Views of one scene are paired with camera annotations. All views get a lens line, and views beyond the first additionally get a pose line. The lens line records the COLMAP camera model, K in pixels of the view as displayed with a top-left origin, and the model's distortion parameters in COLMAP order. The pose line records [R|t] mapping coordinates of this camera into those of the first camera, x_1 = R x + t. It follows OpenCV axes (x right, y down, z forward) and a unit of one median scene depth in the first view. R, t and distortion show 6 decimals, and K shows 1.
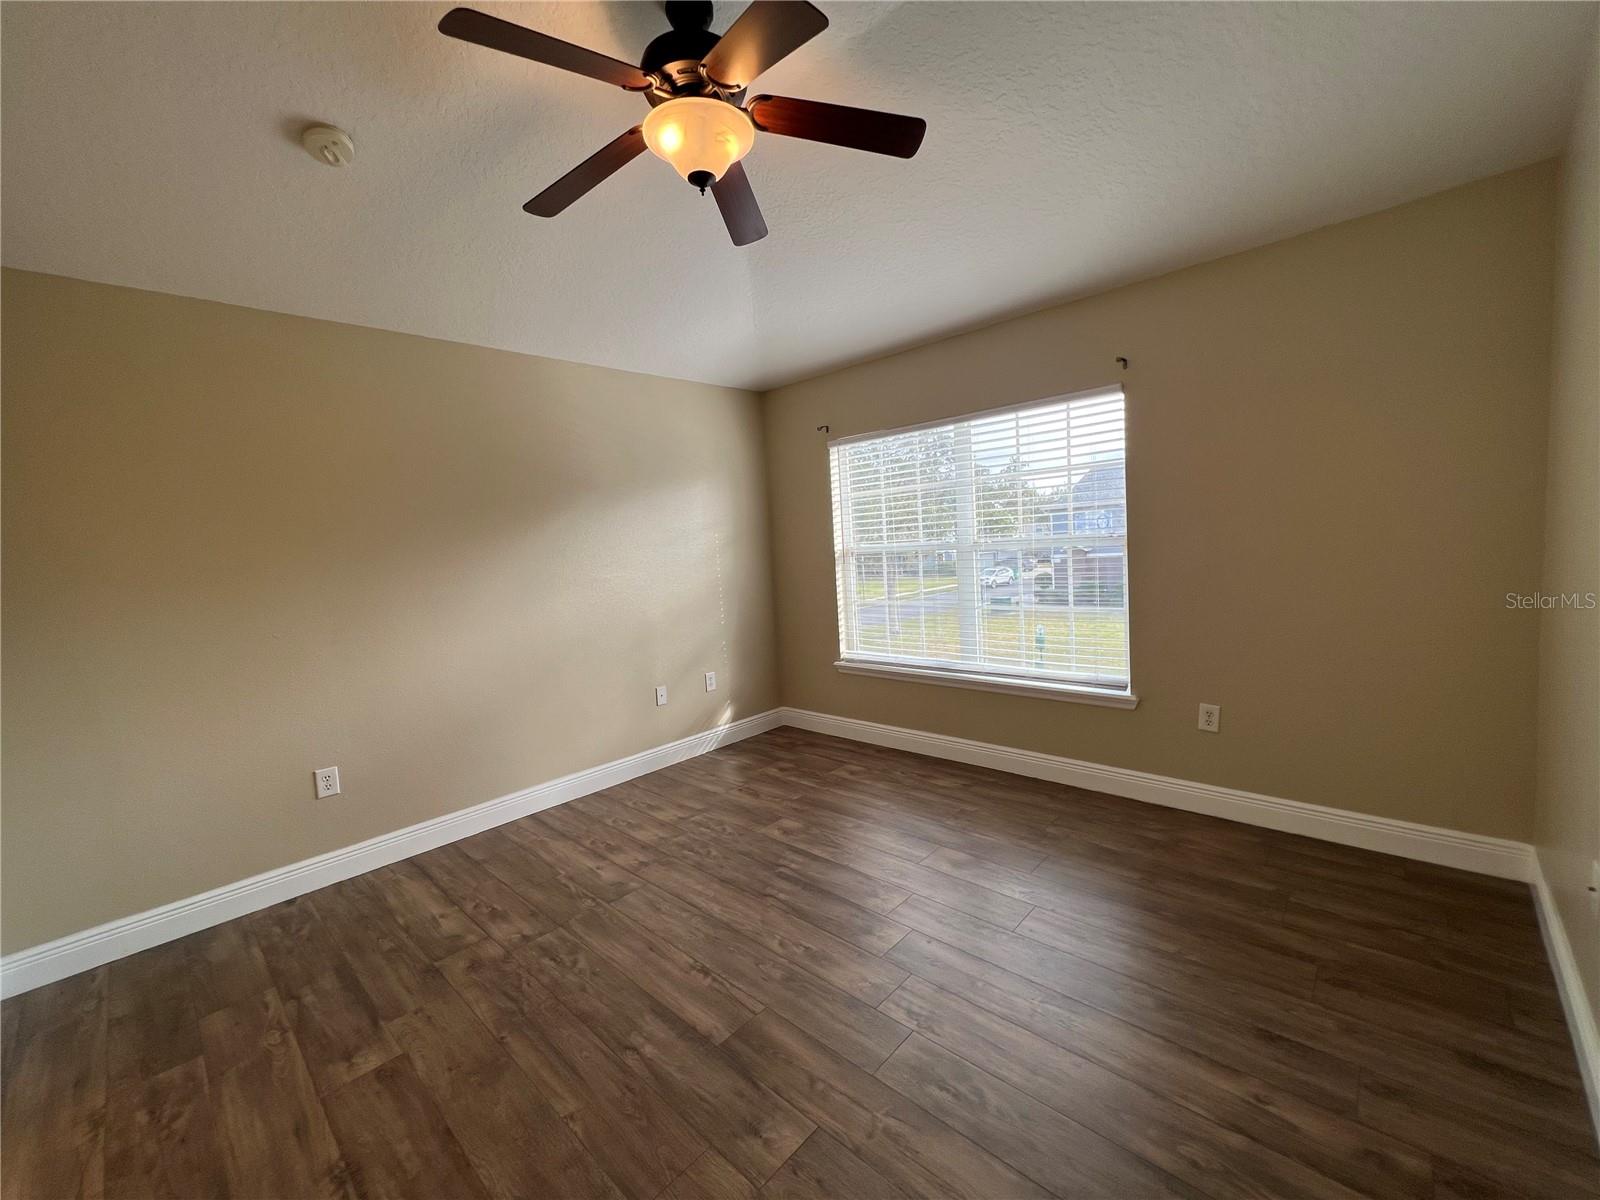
lens RADIAL K [[637.5, 0, 802.3], [0, 637.5, 596.8], [0, 0, 1]] dist [-0.000707, -0.000635]
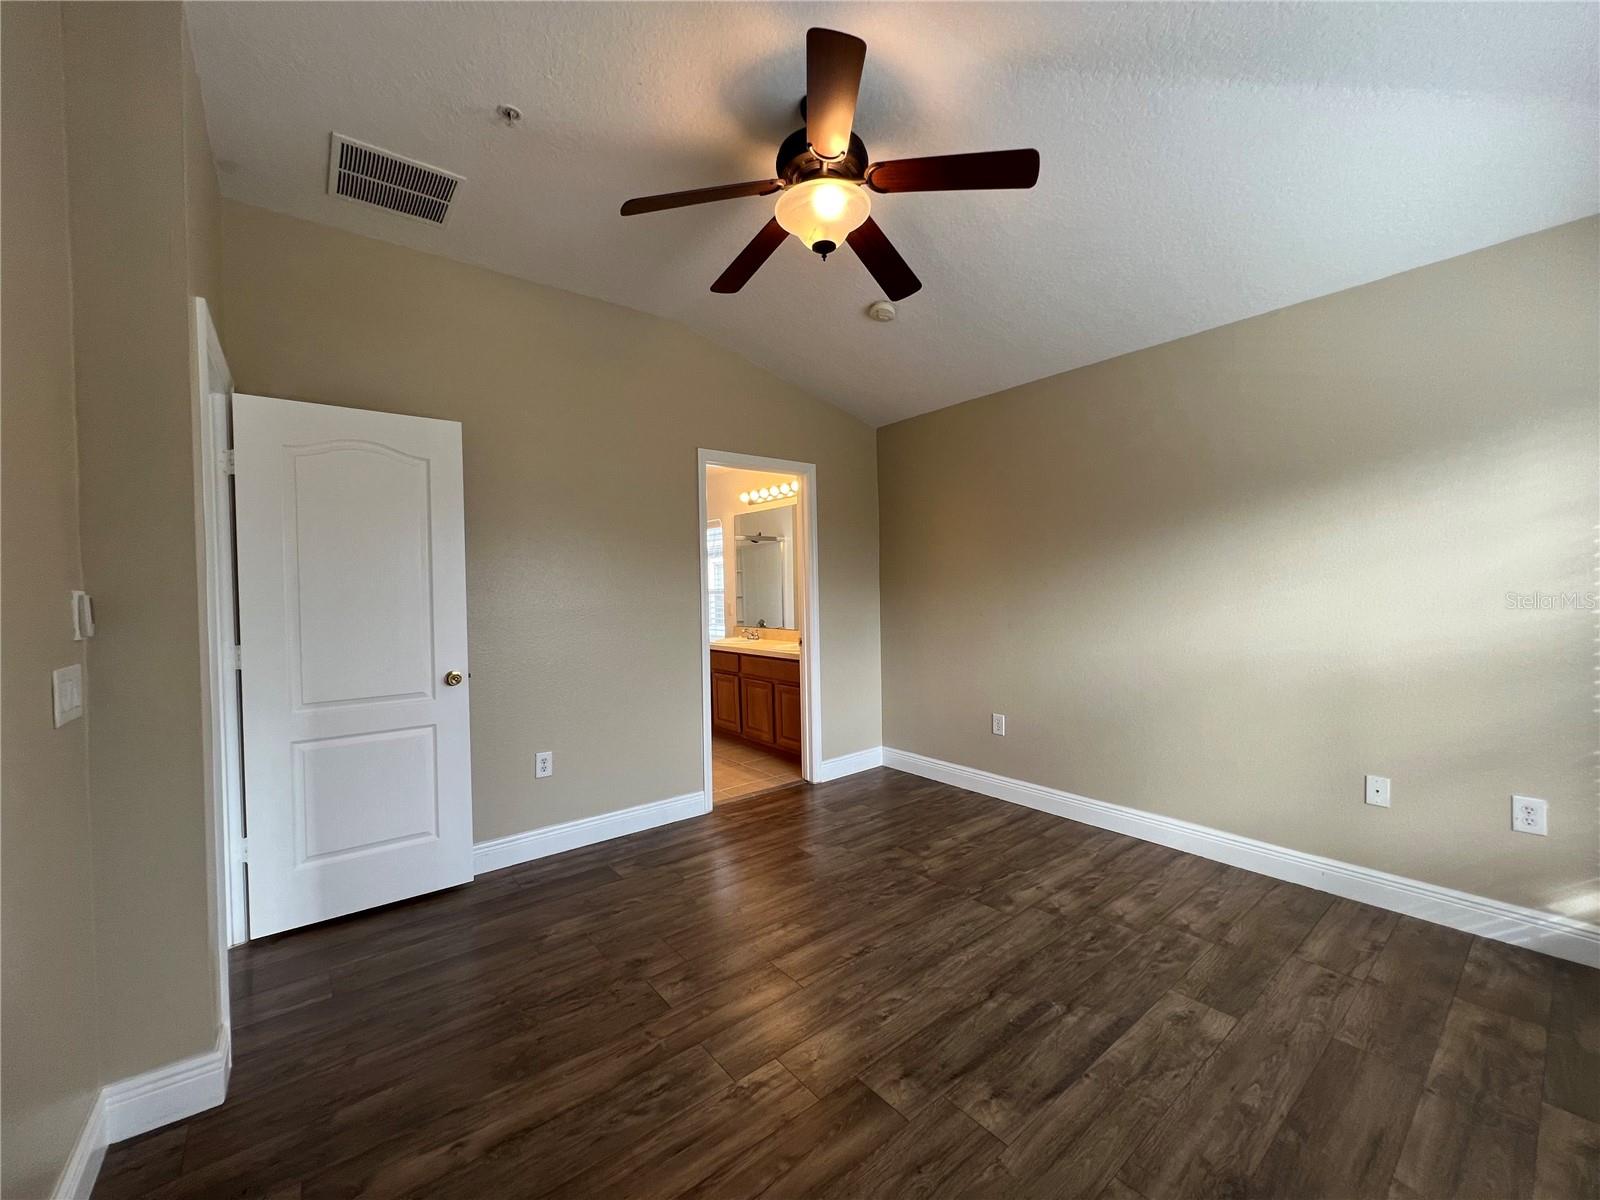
lens RADIAL K [[637.5, 0, 802.3], [0, 637.5, 596.8], [0, 0, 1]] dist [-0.000707, -0.000635]
pose [[-0.138326, 0.079676, -0.987177, 0.676002], [-0.055384, 0.994577, 0.088034, -0.085484], [0.988837, 0.066851, -0.133163, 0.760570]]
